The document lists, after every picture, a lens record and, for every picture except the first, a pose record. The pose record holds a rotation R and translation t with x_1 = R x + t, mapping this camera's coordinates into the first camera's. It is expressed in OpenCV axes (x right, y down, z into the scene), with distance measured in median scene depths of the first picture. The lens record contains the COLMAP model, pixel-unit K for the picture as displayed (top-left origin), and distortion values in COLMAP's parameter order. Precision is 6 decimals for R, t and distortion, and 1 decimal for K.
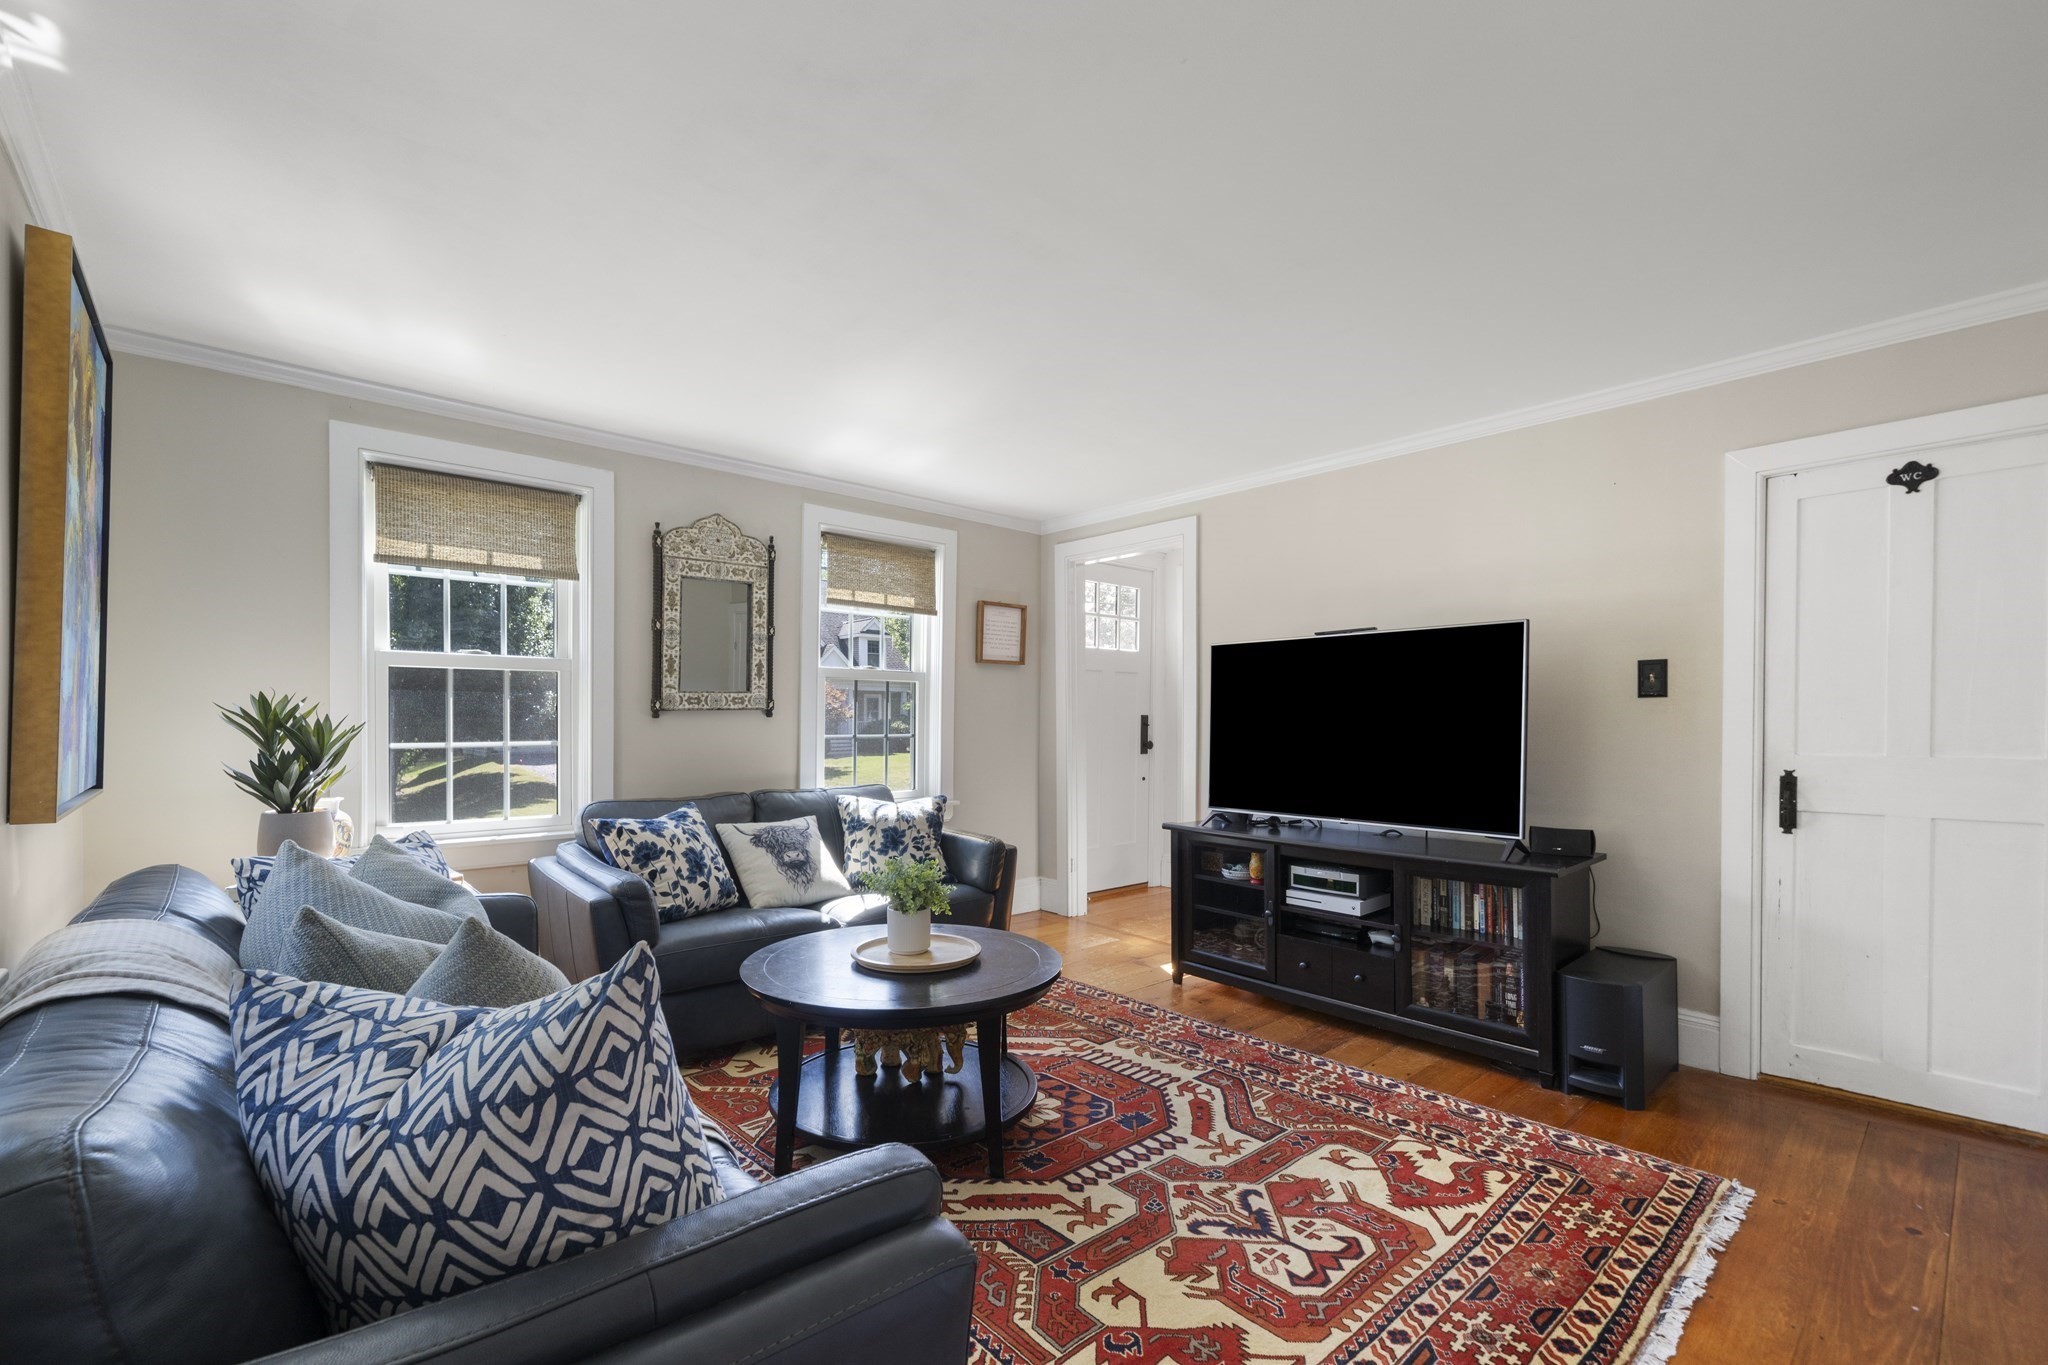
lens RADIAL K [[875.3, 0, 945.3], [0, 875.3, 759.5], [0, 0, 1]] dist [0.001511, -0.000352]
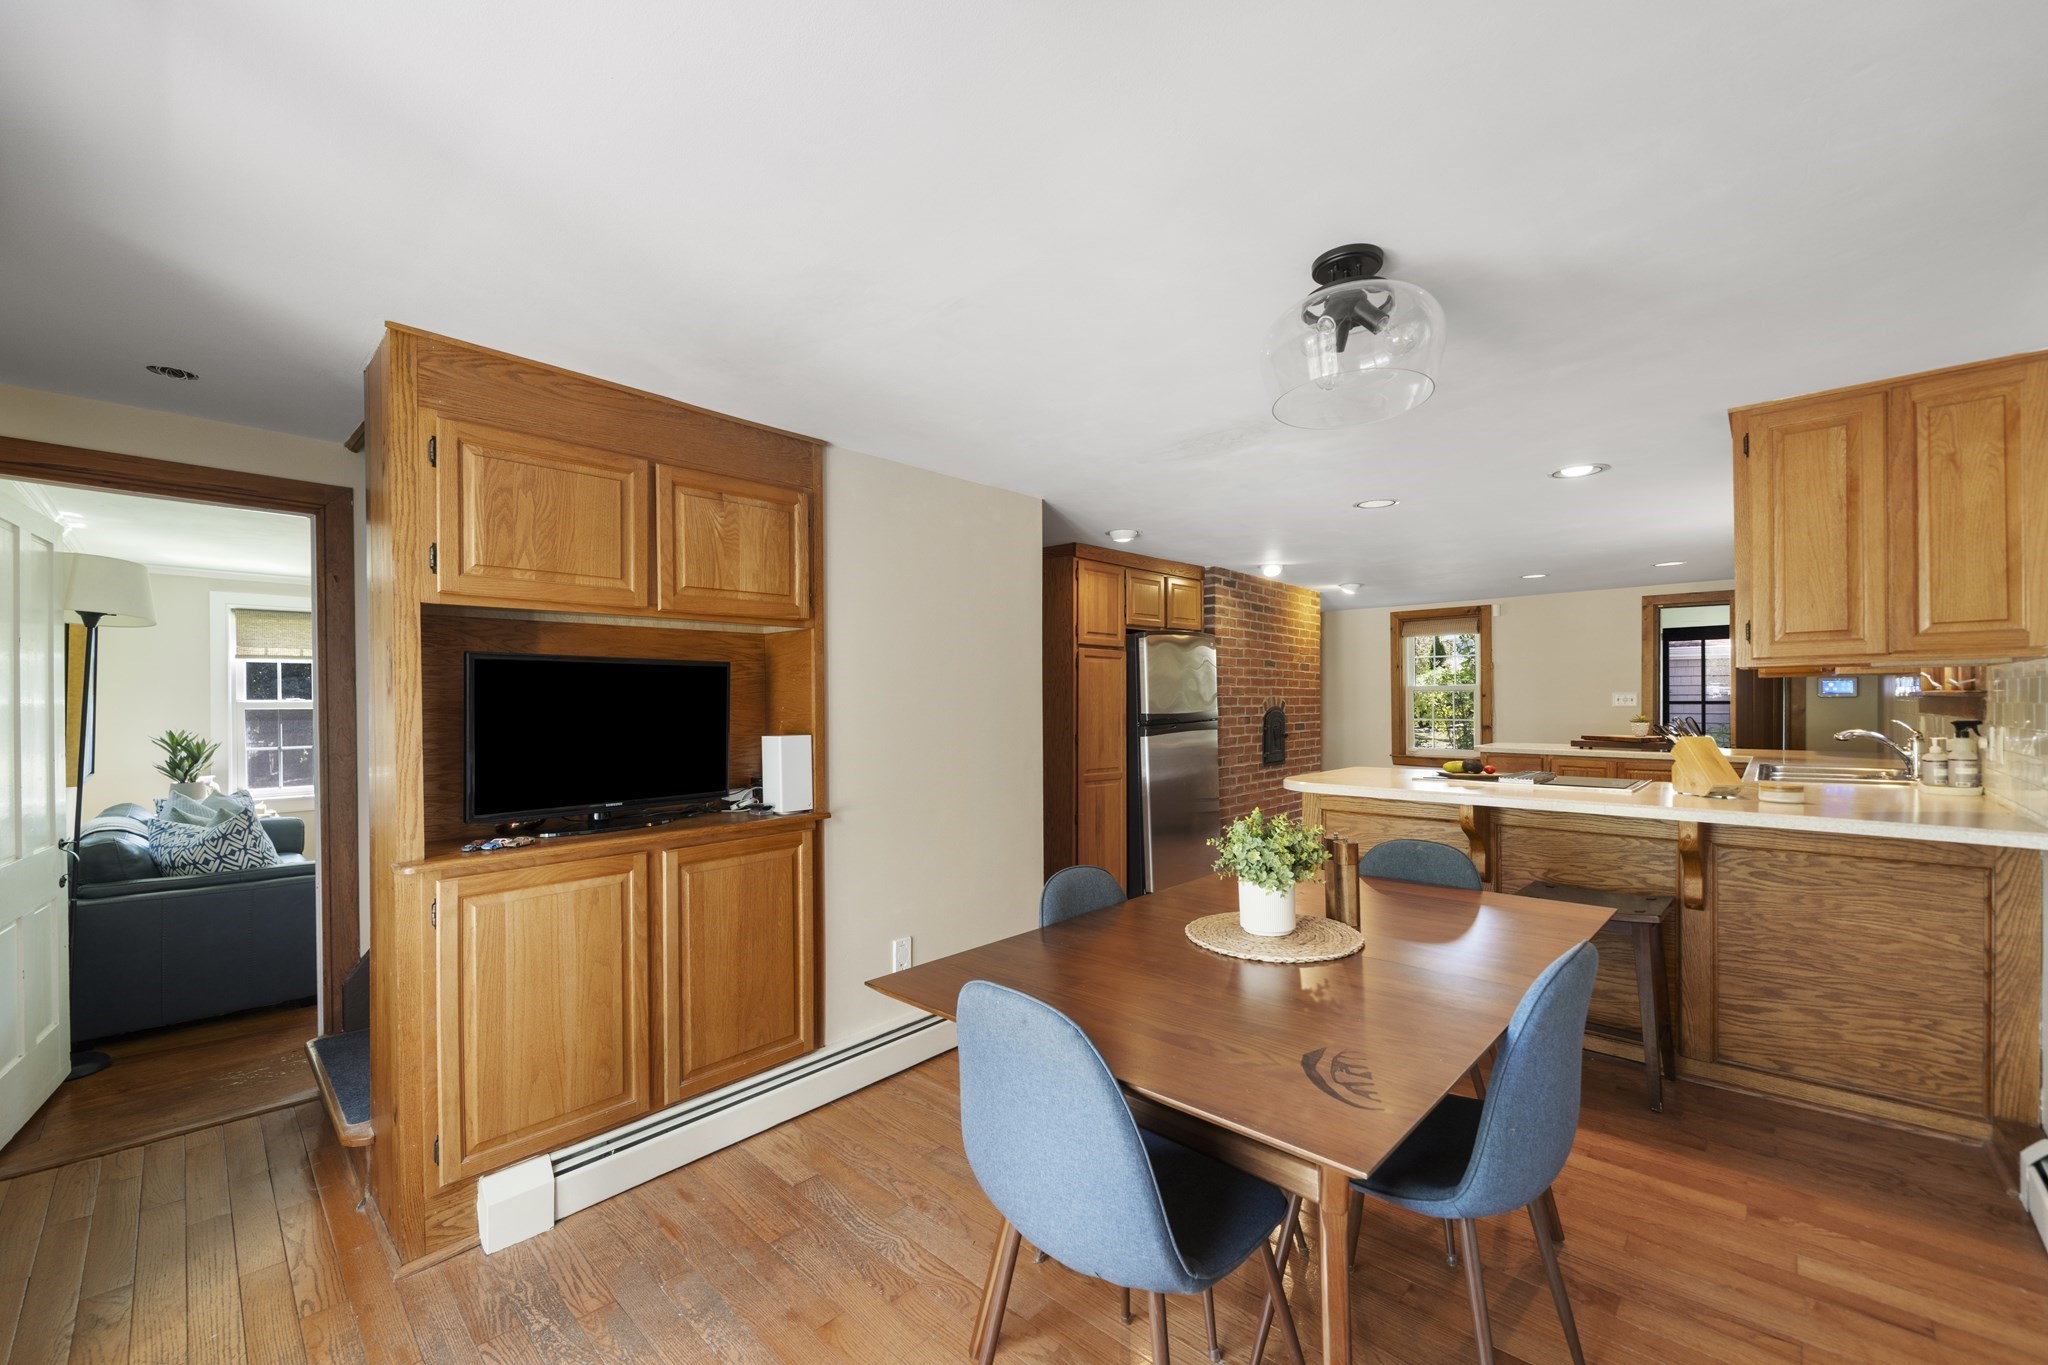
lens RADIAL K [[814.3, 0, 987.5], [0, 814.3, 712.4], [0, 0, 1]] dist [-0.001269, -0.000280]
pose [[0.995029, -0.018100, 0.097928, 1.061285], [0.019704, 0.999687, -0.015435, -0.046646], [-0.097618, 0.017288, 0.995074, -1.233947]]
